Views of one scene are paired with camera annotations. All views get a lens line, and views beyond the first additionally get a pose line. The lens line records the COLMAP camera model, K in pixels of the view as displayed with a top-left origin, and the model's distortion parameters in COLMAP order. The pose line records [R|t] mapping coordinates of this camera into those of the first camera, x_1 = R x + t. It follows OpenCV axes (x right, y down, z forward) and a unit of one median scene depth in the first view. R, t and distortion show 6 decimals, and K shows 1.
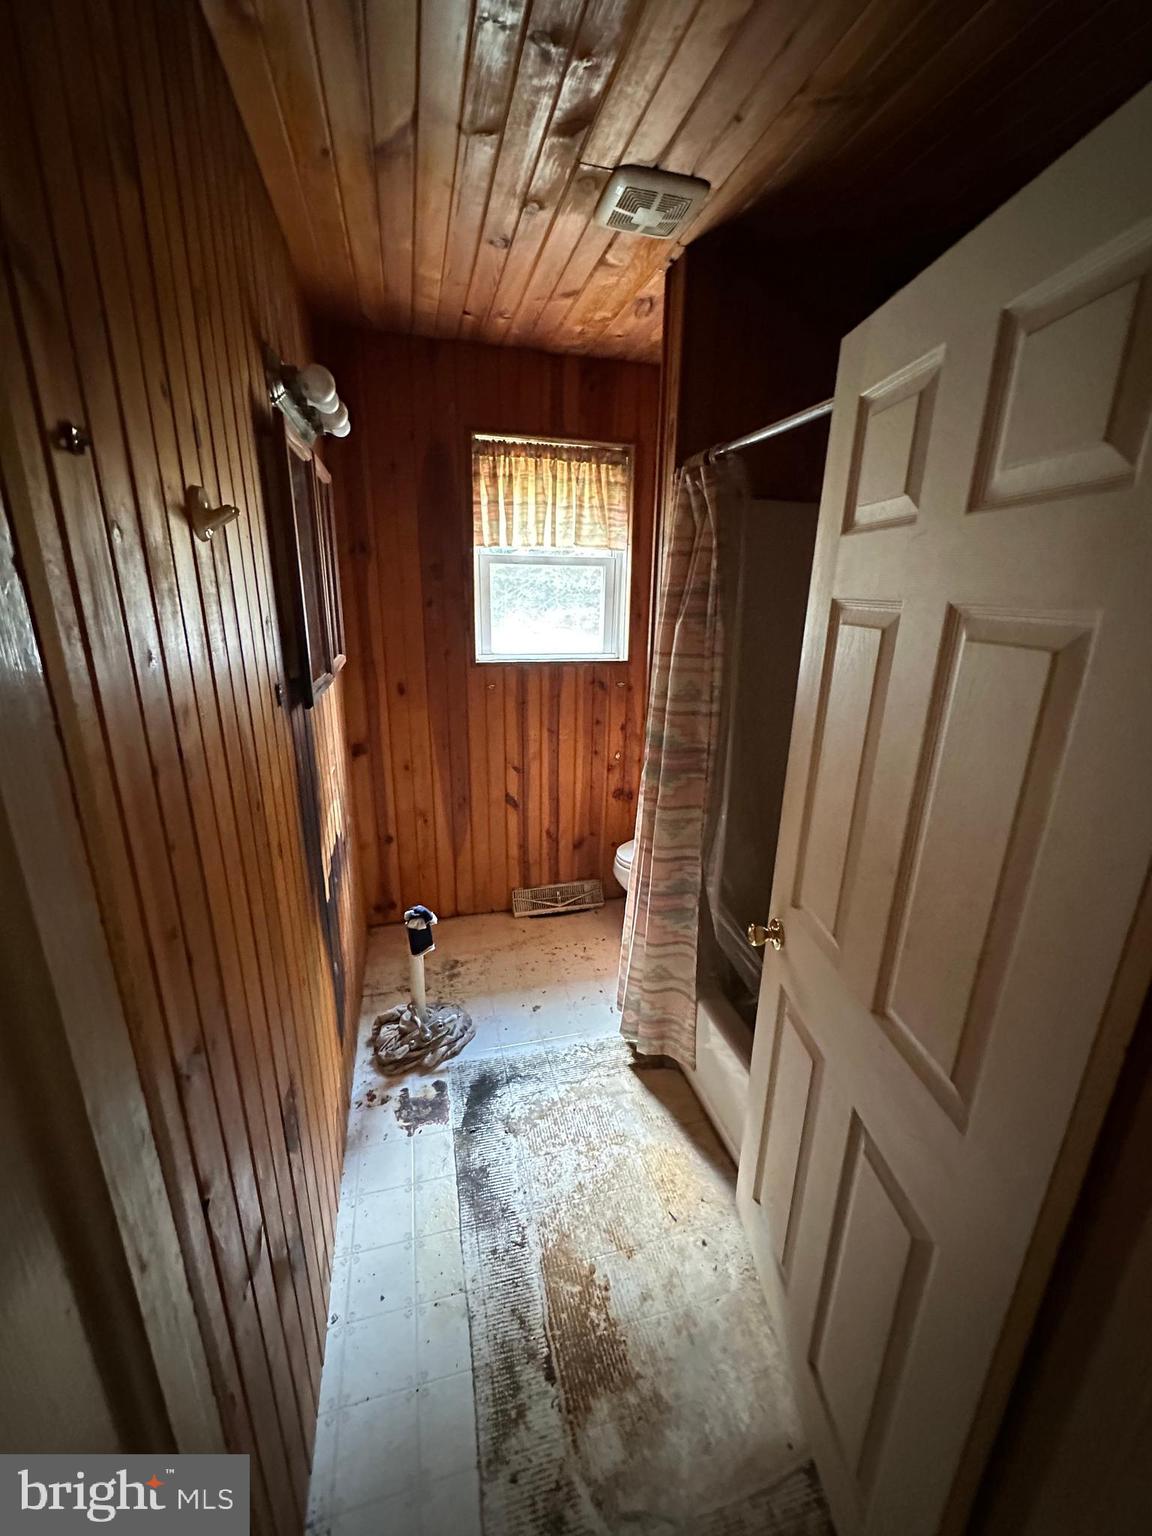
lens RADIAL K [[615.0, 0, 581.0], [0, 615.0, 772.3], [0, 0, 1]] dist [-0.001751, 0.000196]
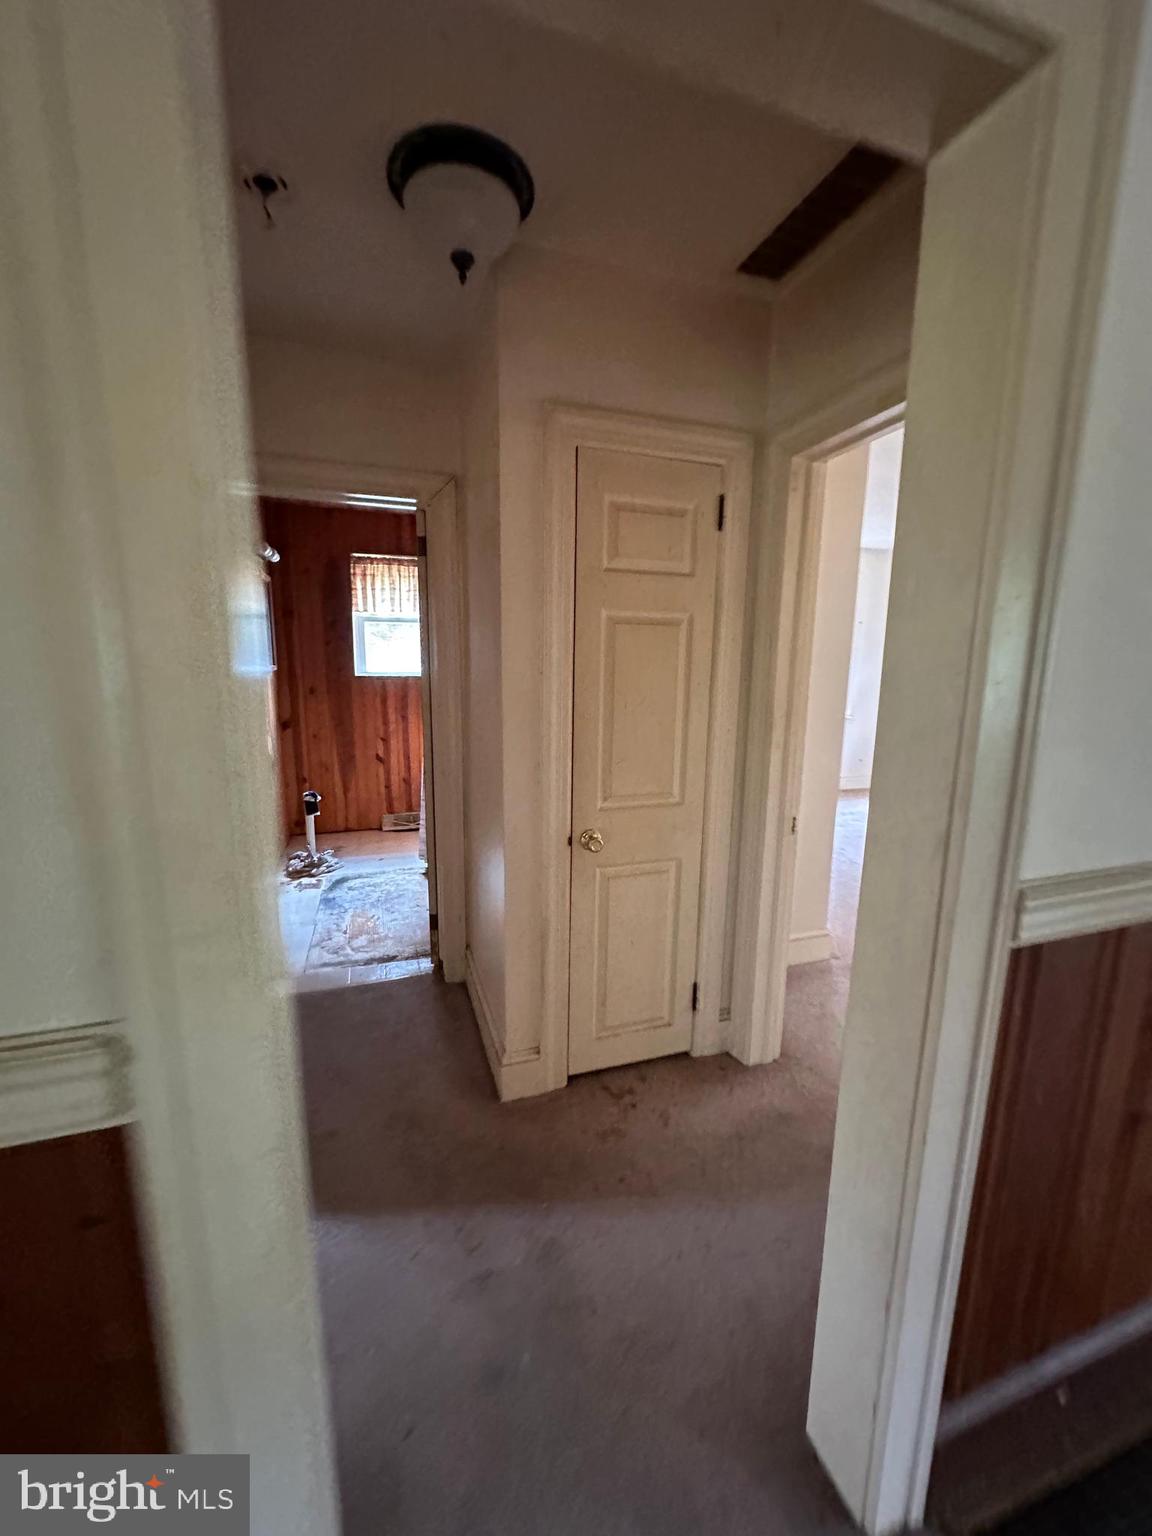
lens RADIAL K [[615.0, 0, 576.2], [0, 615.0, 769.1], [0, 0, 1]] dist [-0.001751, 0.000196]
pose [[0.998479, -0.018822, 0.051825, 0.383797], [0.024223, 0.994110, -0.105630, 0.304226], [-0.049531, 0.106725, 0.993054, -0.792793]]
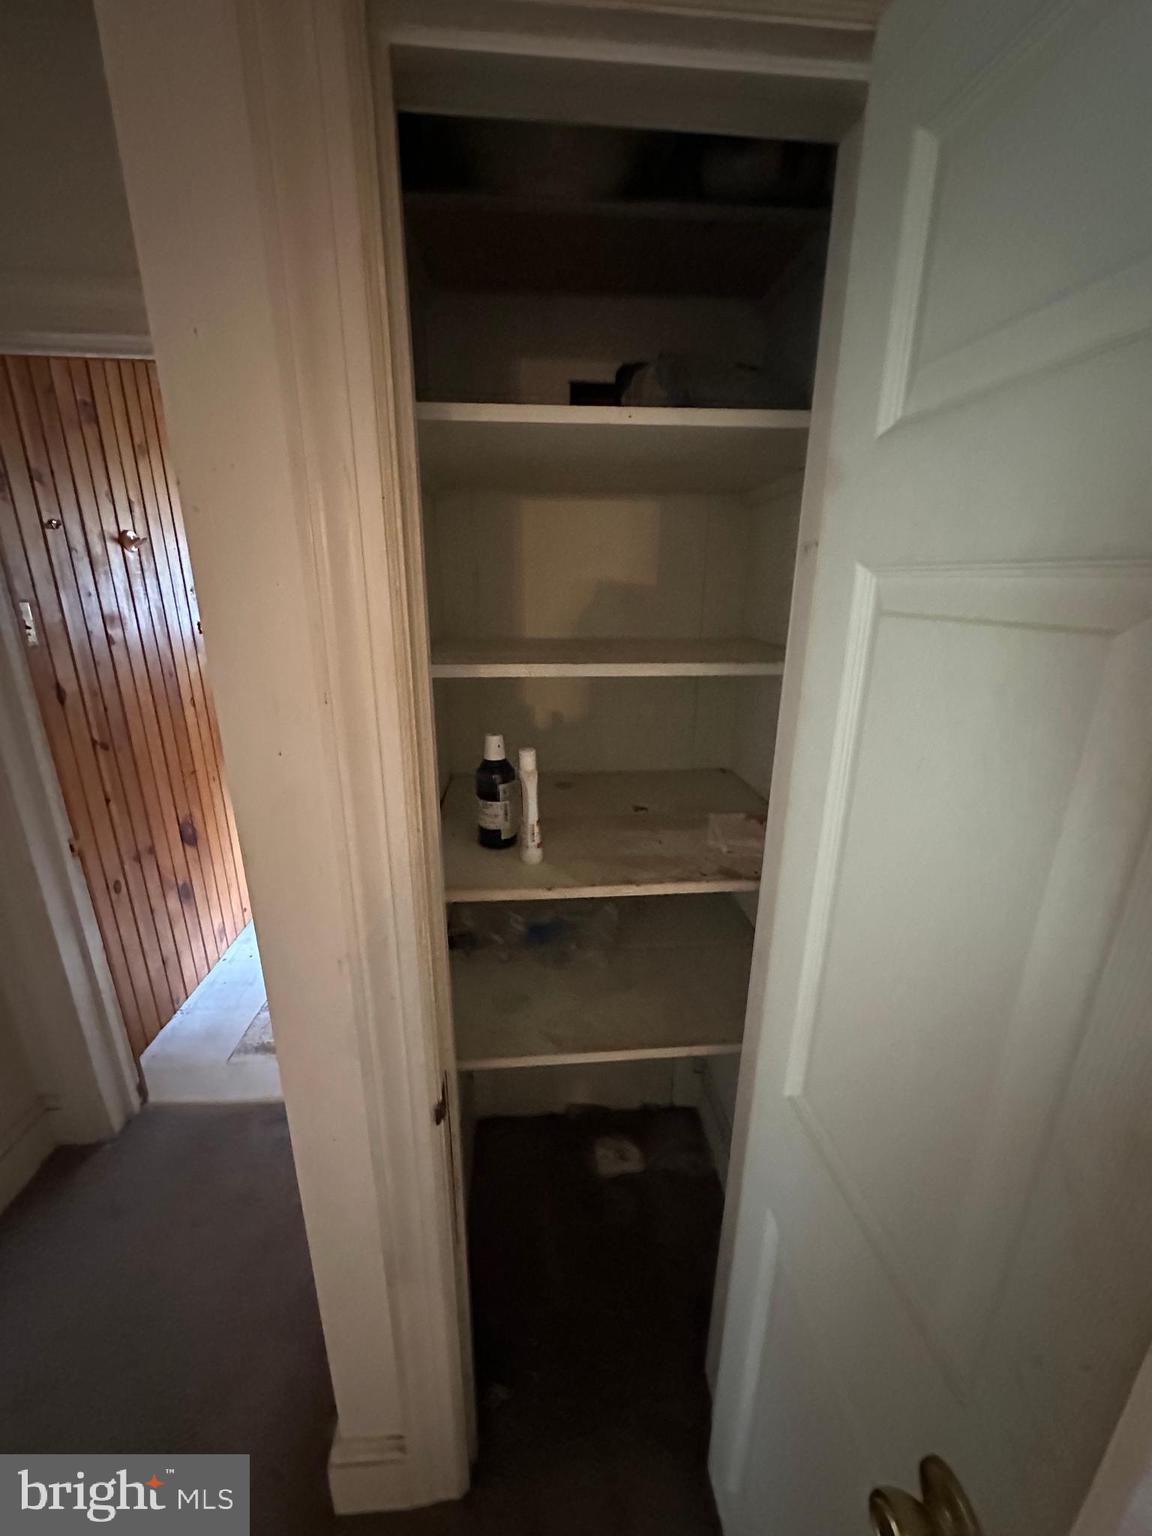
lens RADIAL K [[615.0, 0, 580.6], [0, 615.0, 766.5], [0, 0, 1]] dist [-0.001751, 0.000196]
pose [[0.982404, 0.035607, -0.183343, 0.537189], [-0.035627, 0.999360, 0.003185, 0.134025], [0.183339, 0.003403, 0.983044, -0.355734]]
